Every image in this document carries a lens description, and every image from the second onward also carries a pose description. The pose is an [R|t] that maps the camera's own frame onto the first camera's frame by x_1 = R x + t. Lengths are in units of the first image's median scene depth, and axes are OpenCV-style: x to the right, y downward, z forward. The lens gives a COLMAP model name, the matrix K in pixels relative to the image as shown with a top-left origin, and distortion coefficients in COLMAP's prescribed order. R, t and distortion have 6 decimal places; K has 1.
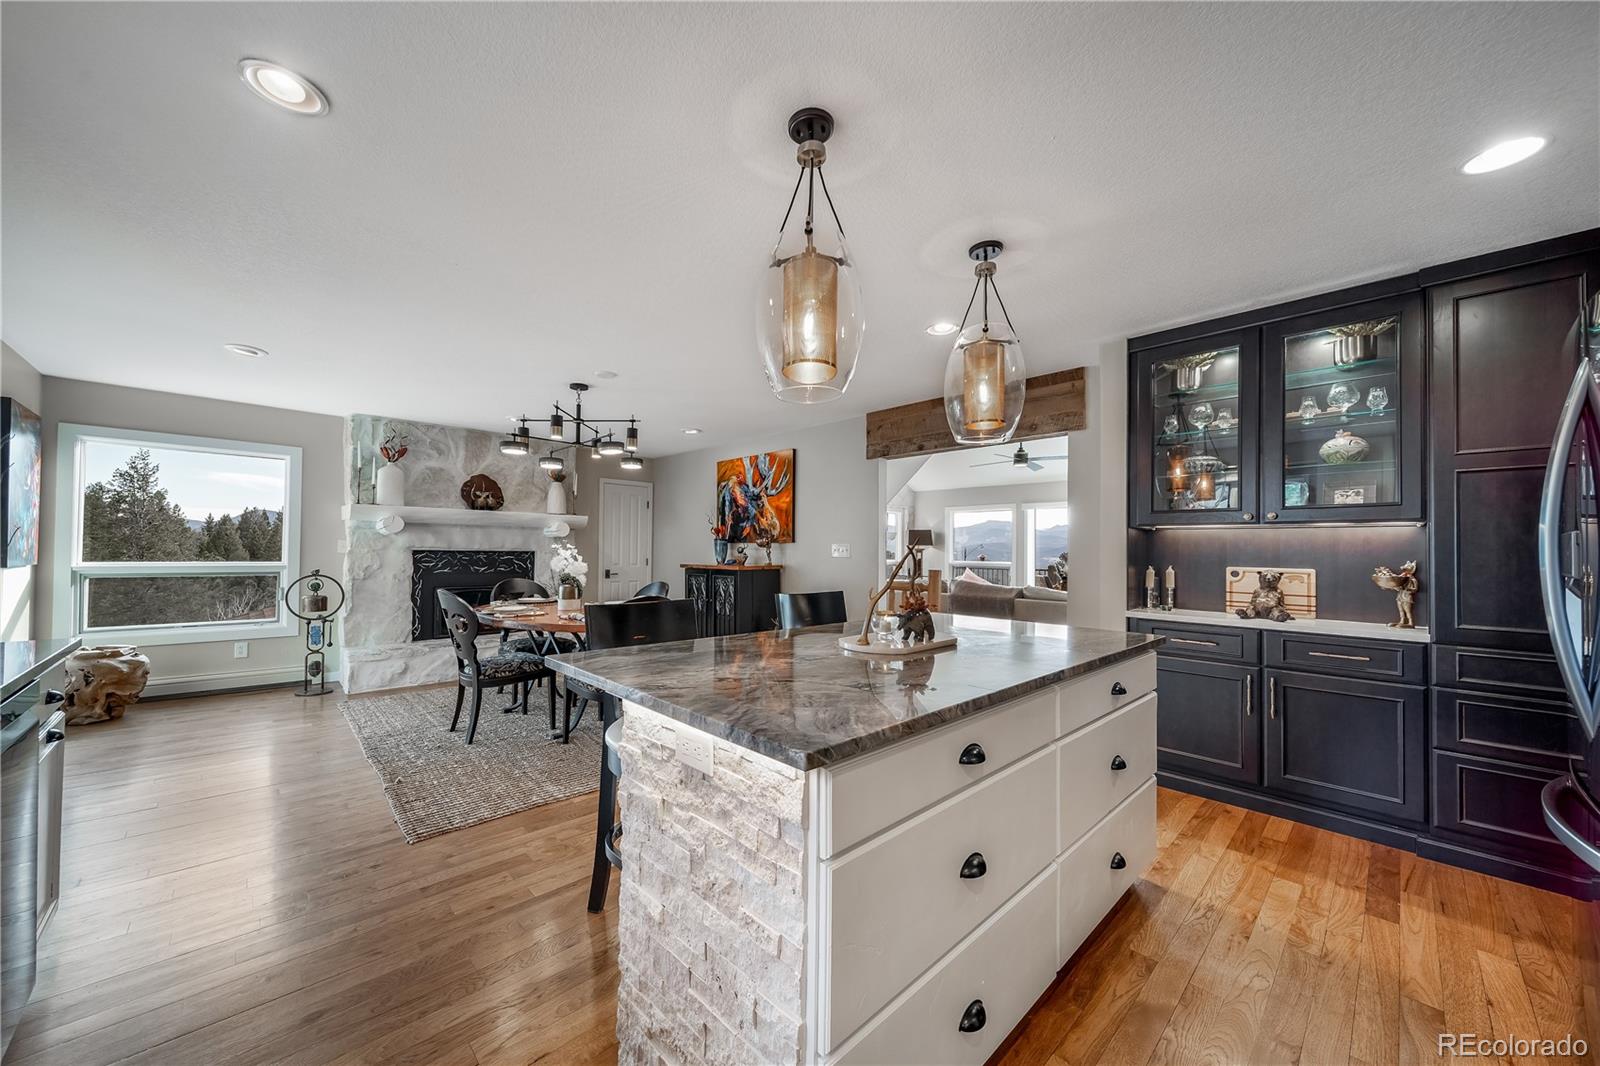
lens RADIAL K [[575.5, 0, 786.2], [0, 575.5, 541.0], [0, 0, 1]] dist [0.002251, -0.001222]
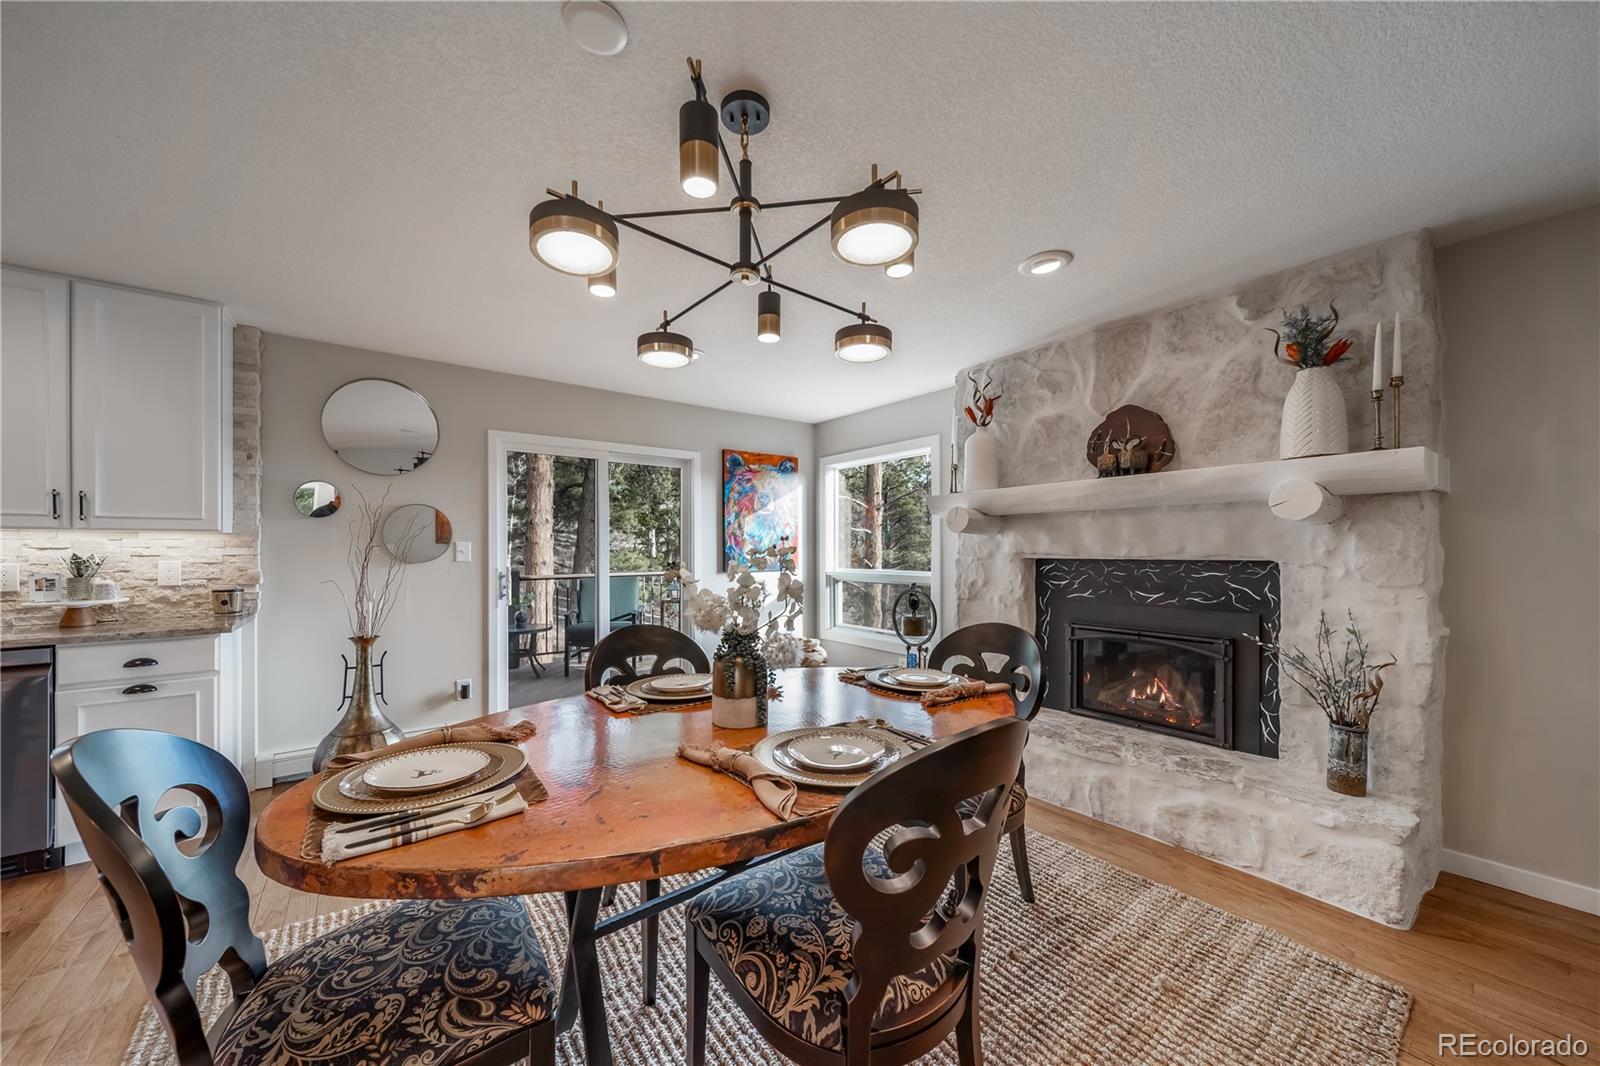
lens RADIAL K [[575.5, 0, 792.2], [0, 575.5, 546.2], [0, 0, 1]] dist [0.002251, -0.001222]
pose [[-0.122055, -0.017729, -0.992365, -0.001901], [0.020471, 0.999583, -0.020375, 0.009774], [0.992312, -0.022801, -0.121642, 0.792510]]
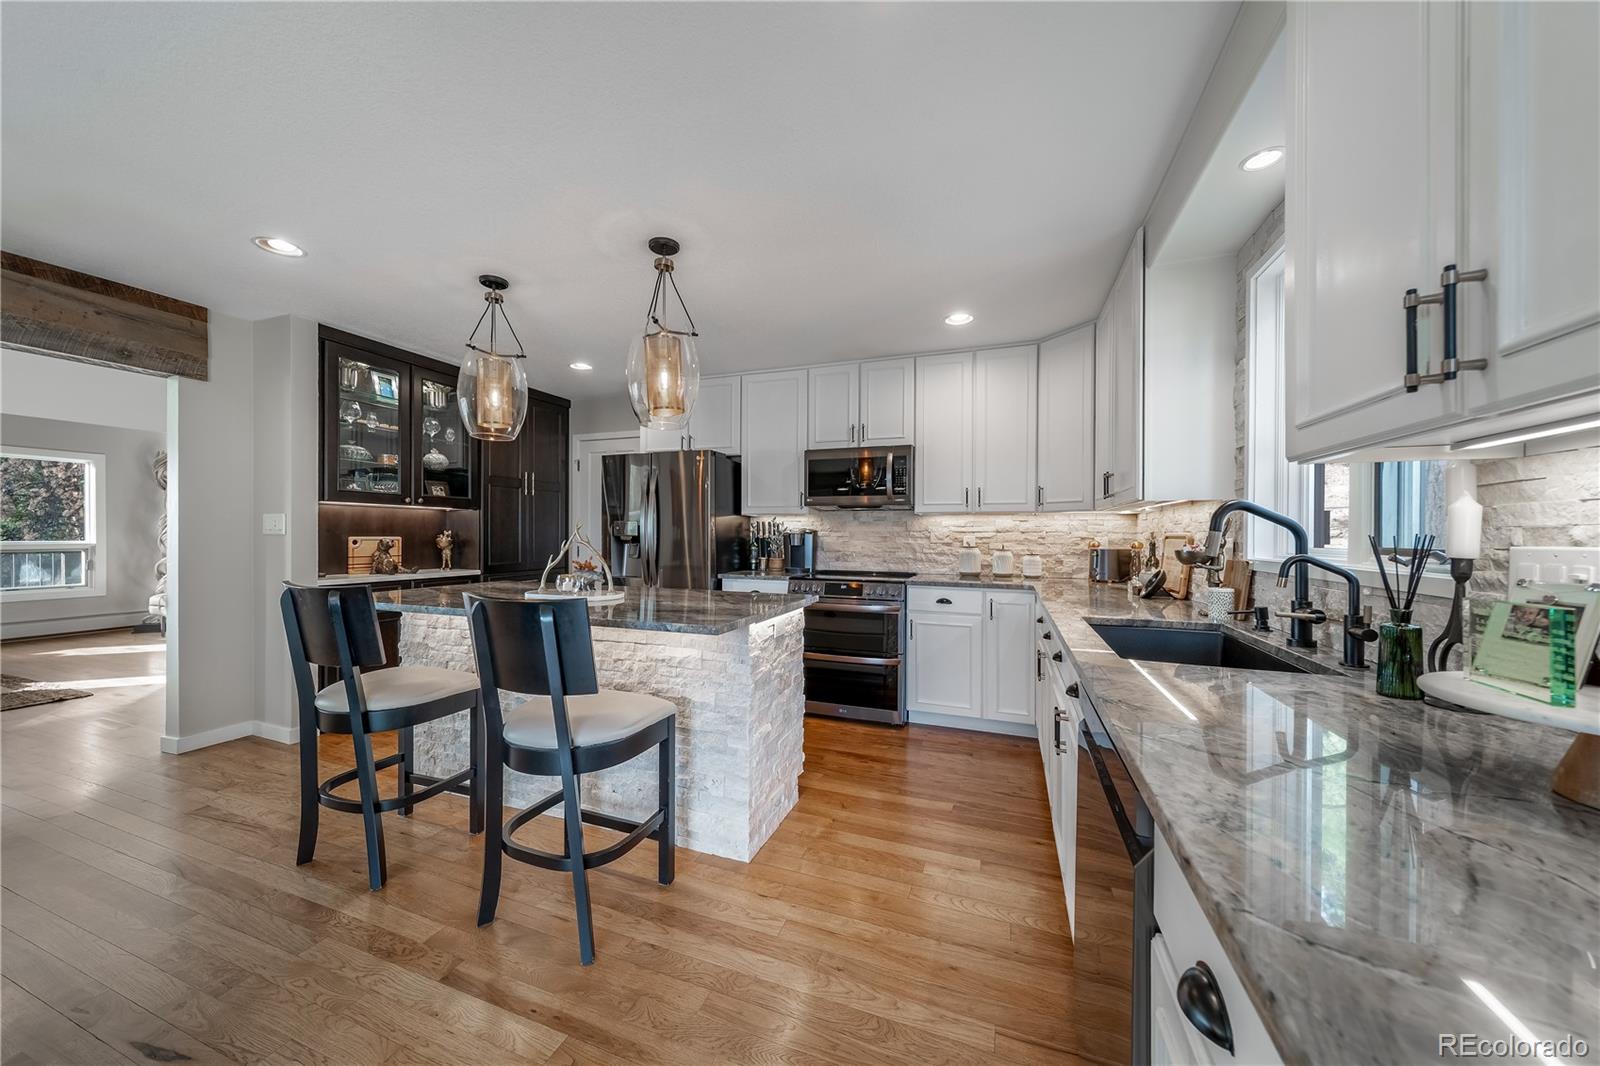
lens RADIAL K [[575.5, 0, 779.6], [0, 575.5, 538.4], [0, 0, 1]] dist [0.002251, -0.001222]
pose [[-0.424893, -0.023242, 0.904945, -0.410267], [-0.028637, 0.999515, 0.012225, 0.003584], [-0.904790, -0.020720, -0.425353, 0.380980]]
